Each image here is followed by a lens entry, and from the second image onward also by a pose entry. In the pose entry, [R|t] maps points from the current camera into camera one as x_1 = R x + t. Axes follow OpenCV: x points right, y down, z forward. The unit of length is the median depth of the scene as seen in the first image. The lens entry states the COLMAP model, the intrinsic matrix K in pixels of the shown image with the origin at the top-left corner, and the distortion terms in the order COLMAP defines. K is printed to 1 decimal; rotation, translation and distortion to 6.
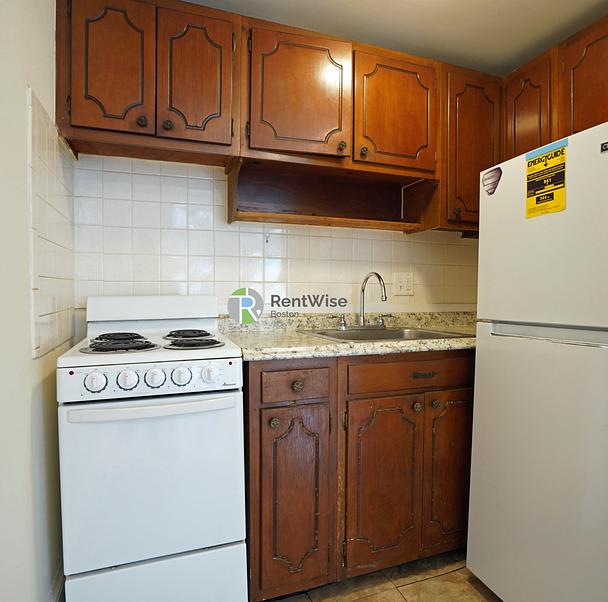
lens RADIAL K [[414.0, 0, 312.4], [0, 414.0, 302.2], [0, 0, 1]] dist [-0.081494, 0.037272]
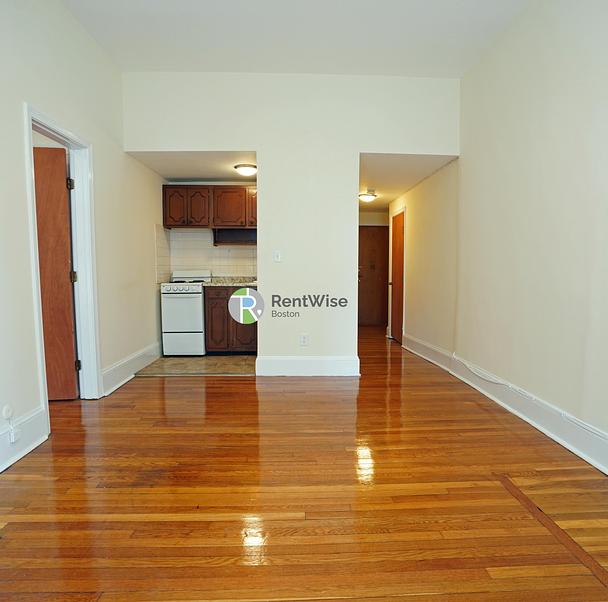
lens RADIAL K [[414.9, 0, 303.8], [0, 414.9, 304.8], [0, 0, 1]] dist [-0.086227, 0.038886]
pose [[0.946025, 0.025972, -0.323051, 1.747222], [-0.006991, 0.998187, 0.059777, 0.064550], [0.324018, -0.054293, 0.944492, -2.100301]]
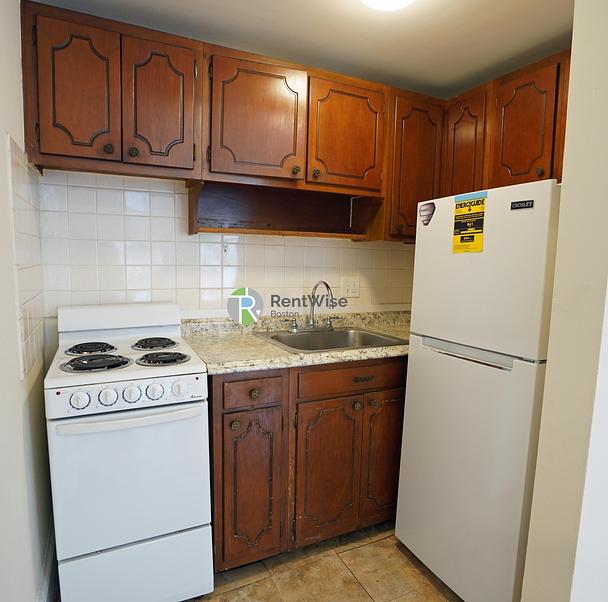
lens RADIAL K [[414.9, 0, 303.8], [0, 414.9, 304.8], [0, 0, 1]] dist [-0.086227, 0.038886]
pose [[0.995472, 0.007240, 0.094783, -0.009529], [-0.015022, 0.996547, 0.081656, -0.128450], [-0.093864, -0.082710, 0.992143, -0.129380]]
